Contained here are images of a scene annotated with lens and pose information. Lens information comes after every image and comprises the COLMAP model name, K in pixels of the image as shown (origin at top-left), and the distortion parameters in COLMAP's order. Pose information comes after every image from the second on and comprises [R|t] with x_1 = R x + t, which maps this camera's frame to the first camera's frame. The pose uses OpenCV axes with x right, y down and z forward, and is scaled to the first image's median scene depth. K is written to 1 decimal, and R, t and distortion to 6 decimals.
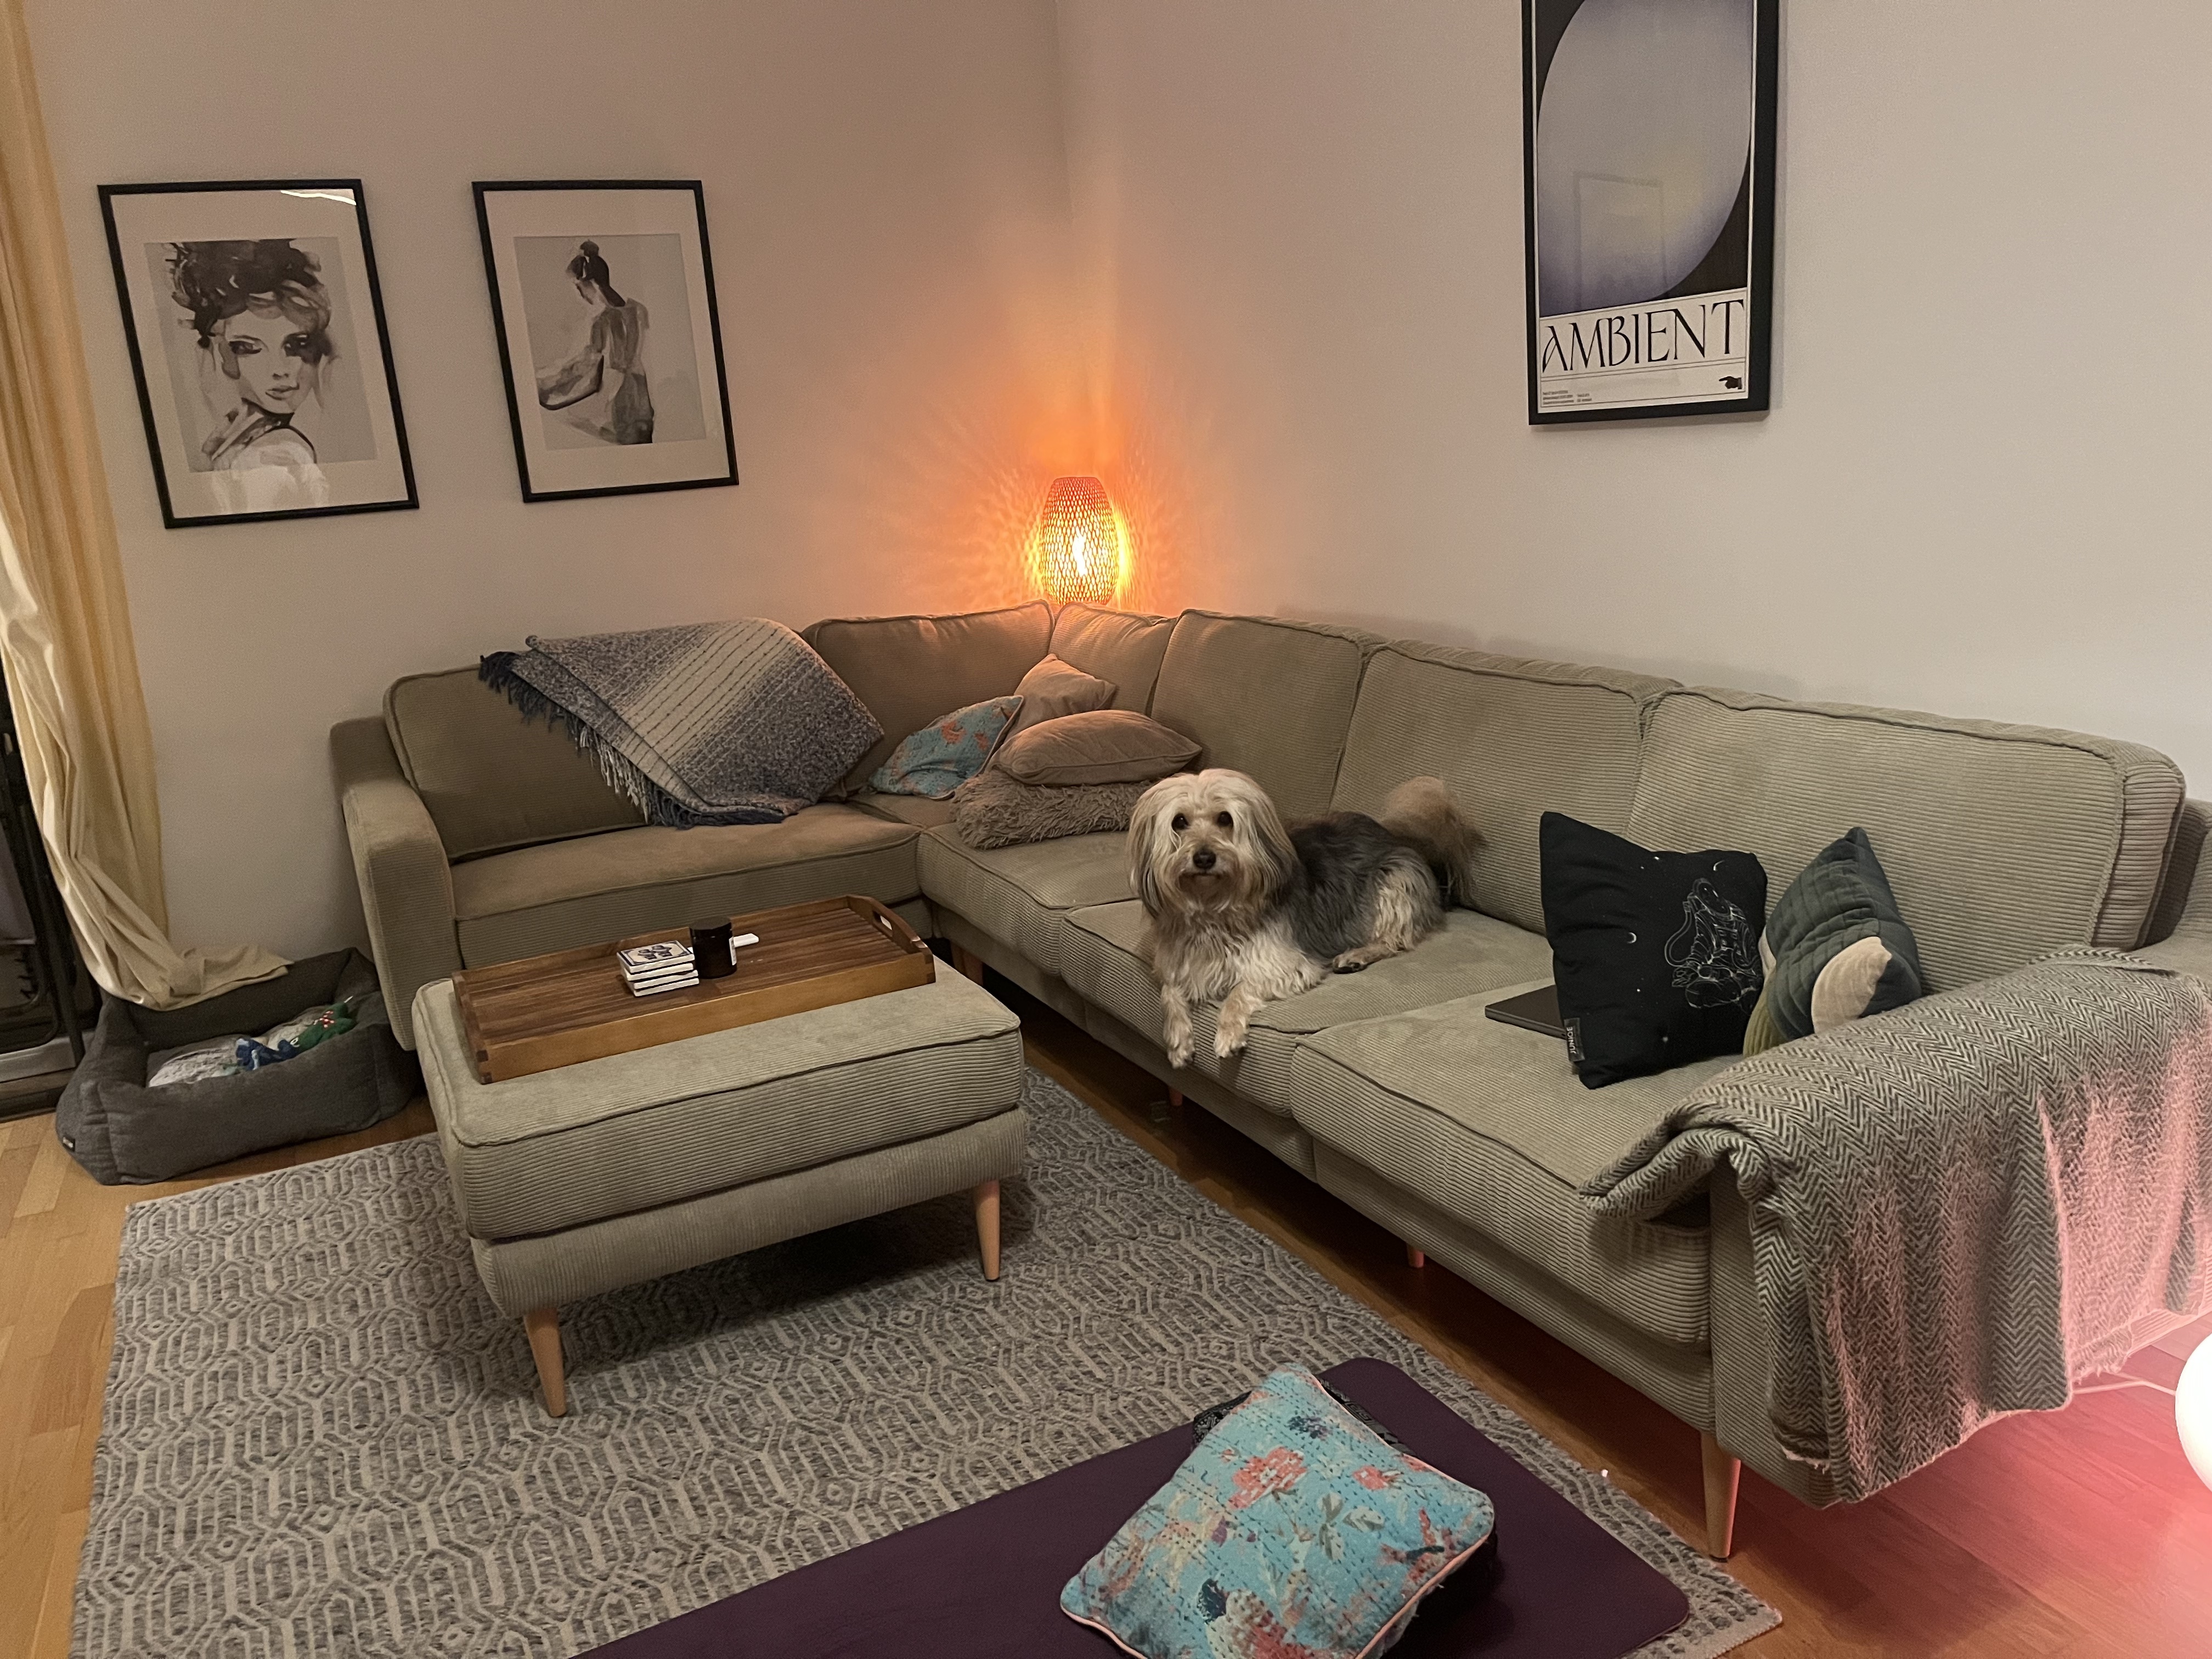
lens RADIAL K [[1671.6, 0, 1108.5], [0, 1671.6, 829.1], [0, 0, 1]] dist [0.002180, -0.000113]
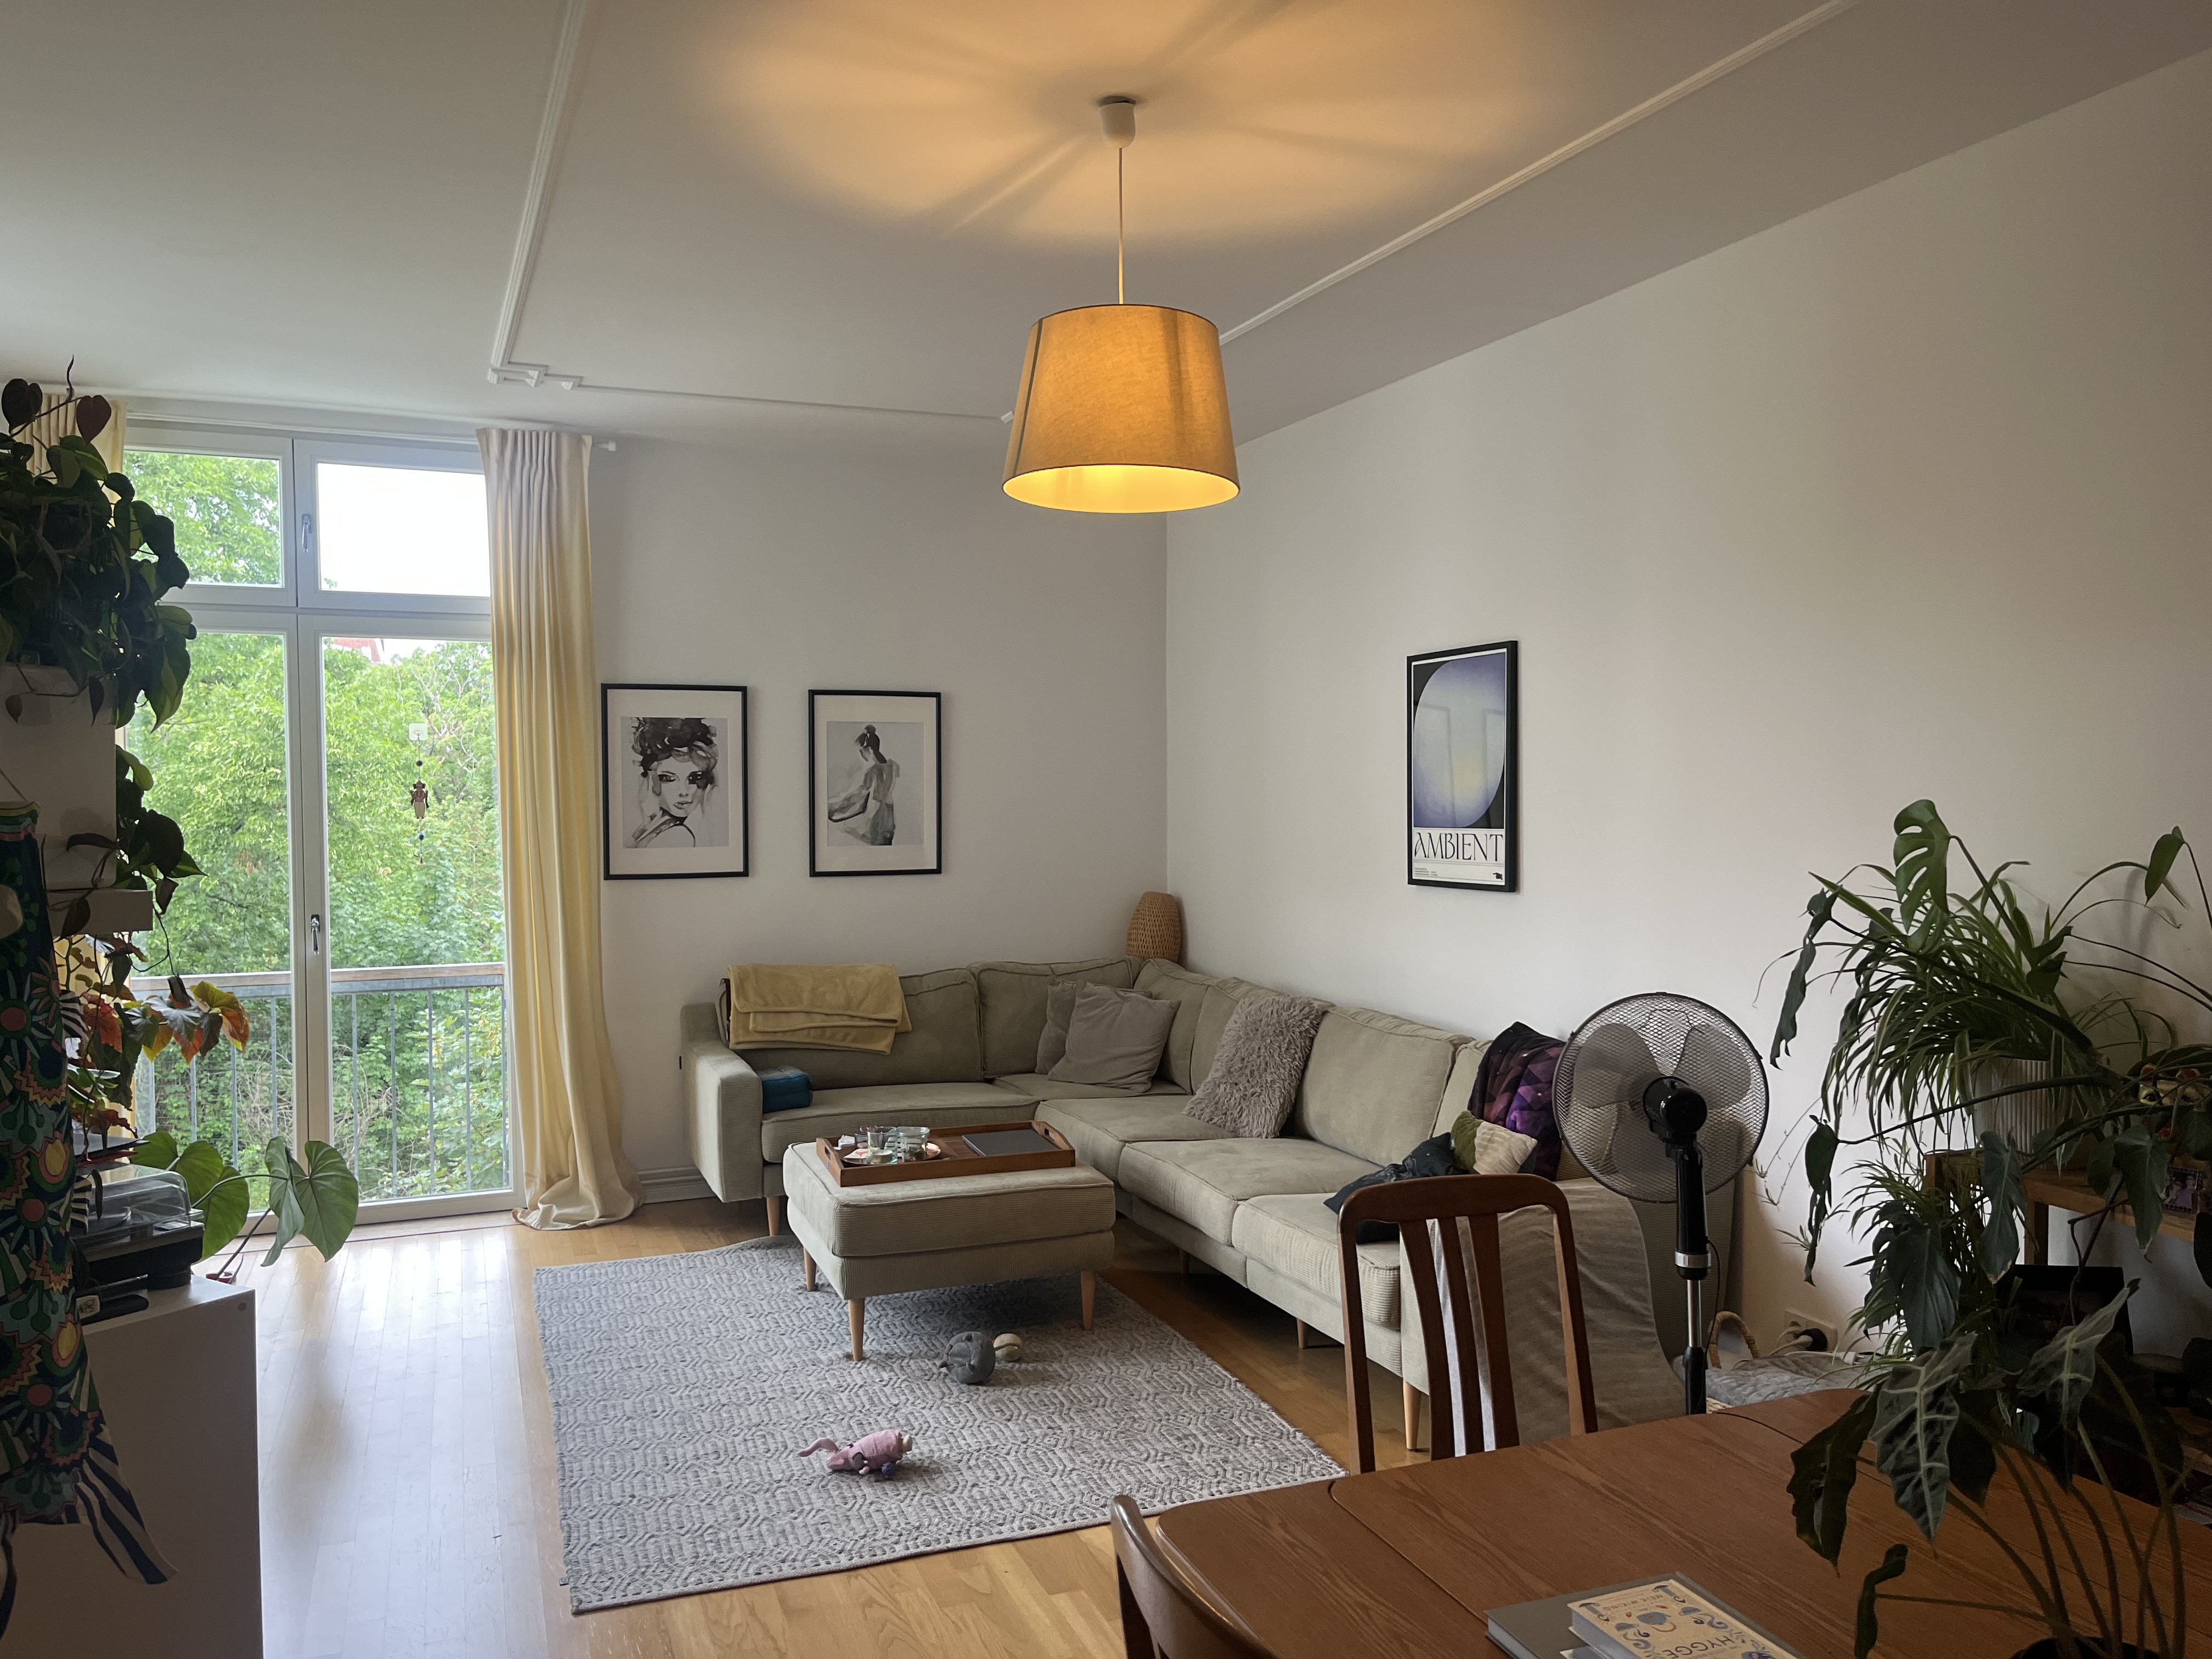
lens RADIAL K [[1671.6, 0, 1106.4], [0, 1671.6, 829.7], [0, 0, 1]] dist [0.002180, -0.000113]
pose [[0.996112, 0.067196, -0.056965, 0.022731], [-0.077637, 0.975204, -0.207243, 0.076506], [0.041627, 0.210860, 0.976630, -0.611983]]
